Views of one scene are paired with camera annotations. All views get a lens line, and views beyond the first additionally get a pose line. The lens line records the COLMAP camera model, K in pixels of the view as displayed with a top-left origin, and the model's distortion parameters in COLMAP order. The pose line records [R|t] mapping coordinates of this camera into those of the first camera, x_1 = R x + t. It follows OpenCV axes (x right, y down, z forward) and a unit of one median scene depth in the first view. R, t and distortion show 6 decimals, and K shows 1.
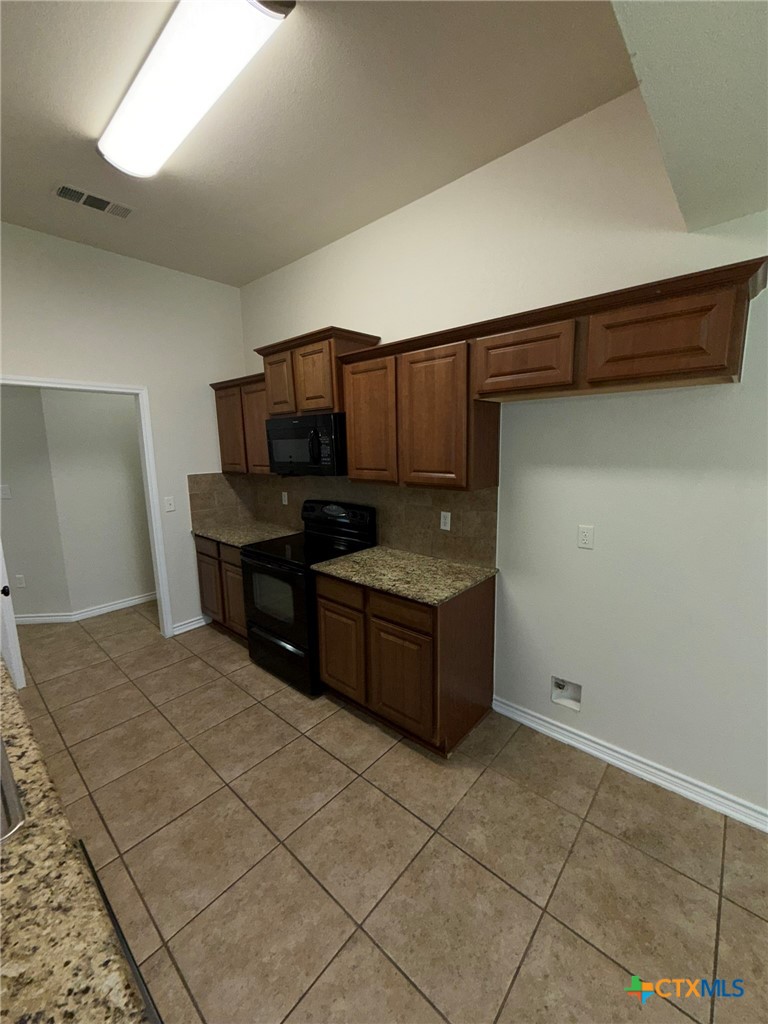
lens RADIAL K [[409.3, 0, 384.0], [0, 409.3, 512.0], [0, 0, 1]] dist [0.001471, -0.000012]
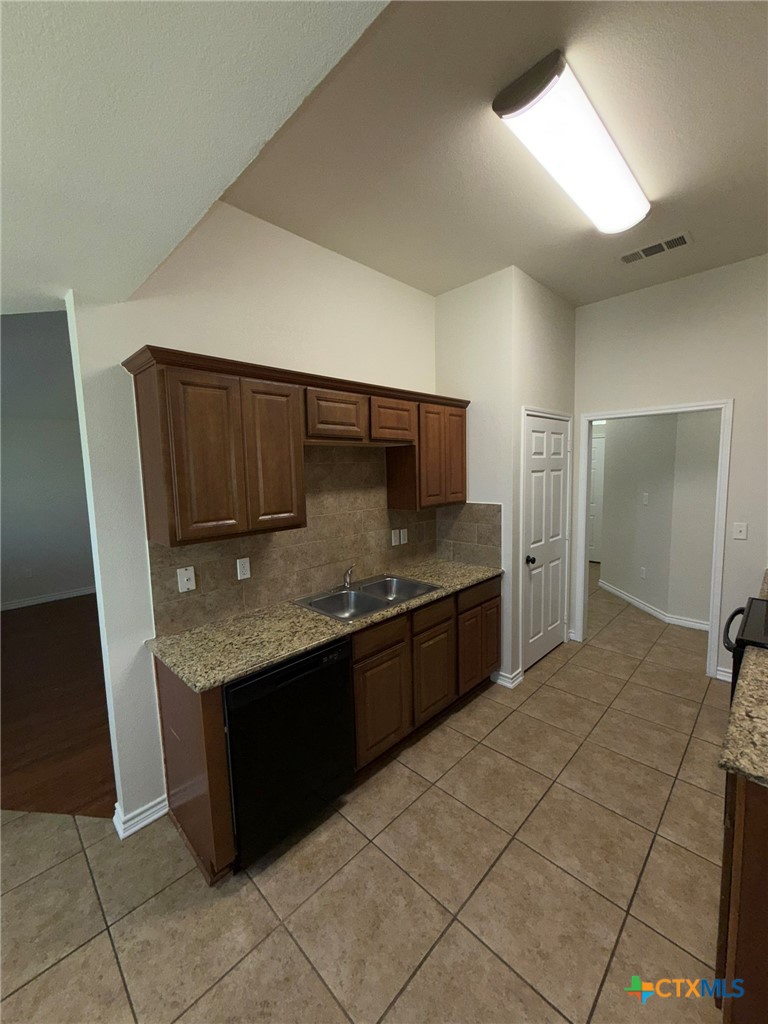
lens RADIAL K [[409.3, 0, 384.0], [0, 409.3, 512.0], [0, 0, 1]] dist [0.001471, -0.000012]
pose [[-0.053808, 0.127456, -0.990384, 0.620038], [-0.141707, 0.980808, 0.133923, -0.114694], [0.988445, 0.147551, -0.034714, 0.481217]]
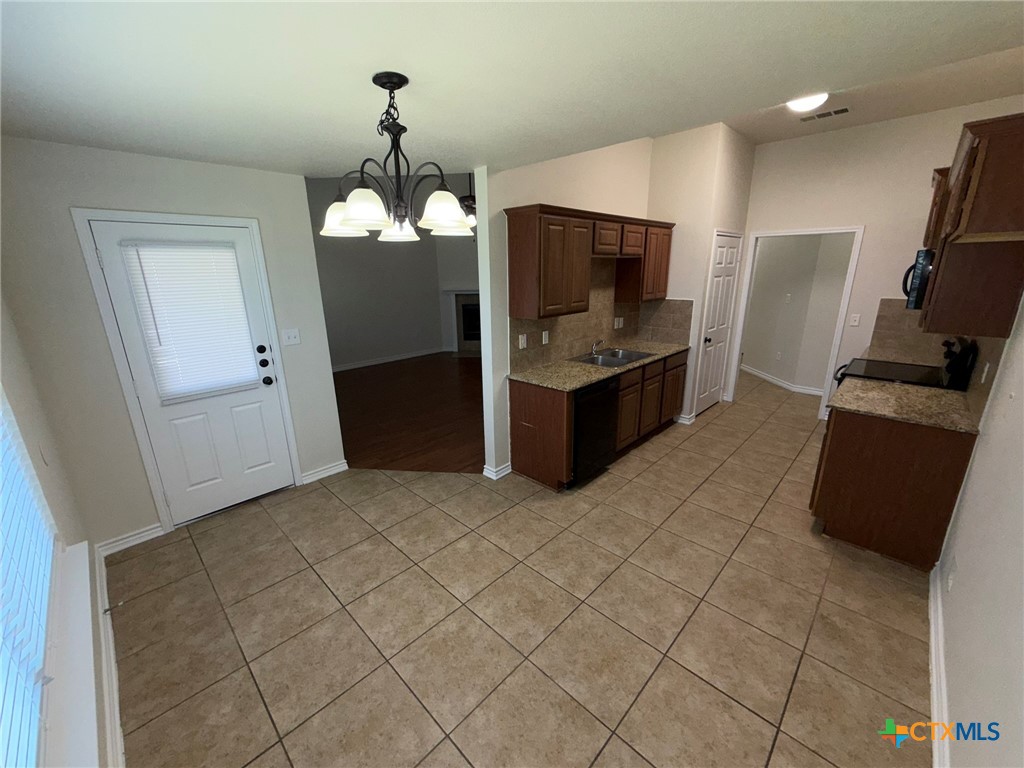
lens RADIAL K [[409.3, 0, 509.1], [0, 409.3, 385.0], [0, 0, 1]] dist [0.001471, -0.000012]
pose [[-0.048110, 0.295238, -0.954212, 1.351767], [-0.153241, 0.941827, 0.299132, -0.077564], [0.987017, 0.160615, -0.000069, -0.039844]]
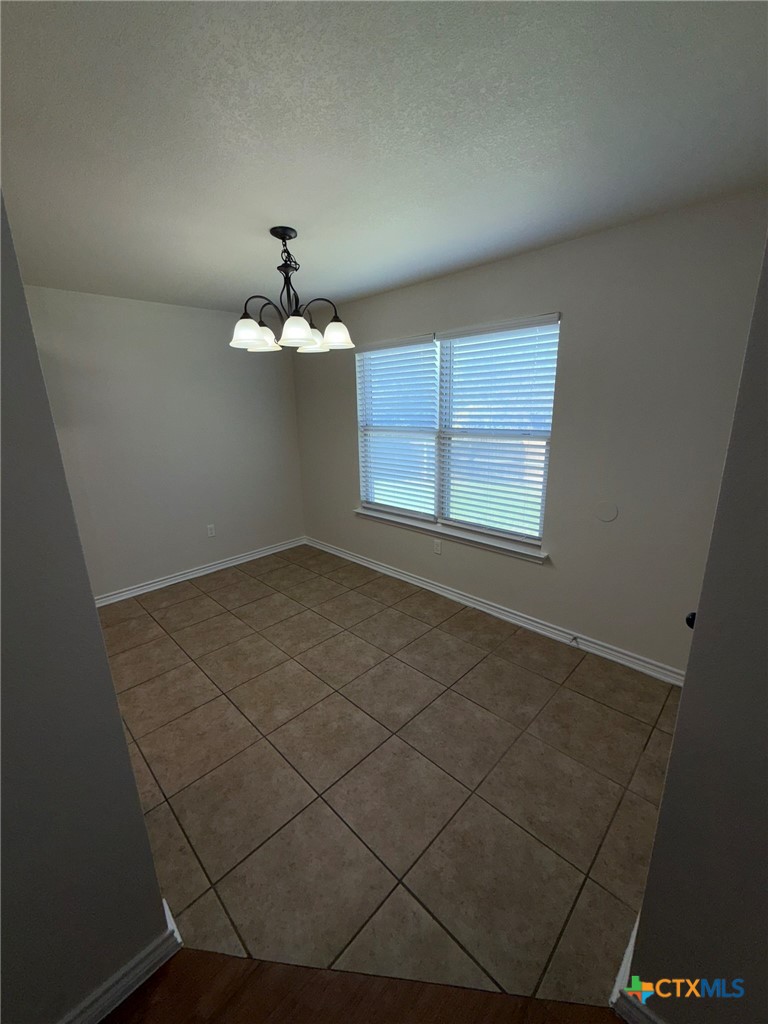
lens RADIAL K [[409.3, 0, 384.0], [0, 409.3, 512.0], [0, 0, 1]] dist [0.001471, -0.000012]
pose [[0.054364, -0.245534, 0.967862, -0.657972], [0.193275, 0.953552, 0.231048, 0.125170], [-0.979637, 0.174502, 0.099295, -0.568848]]
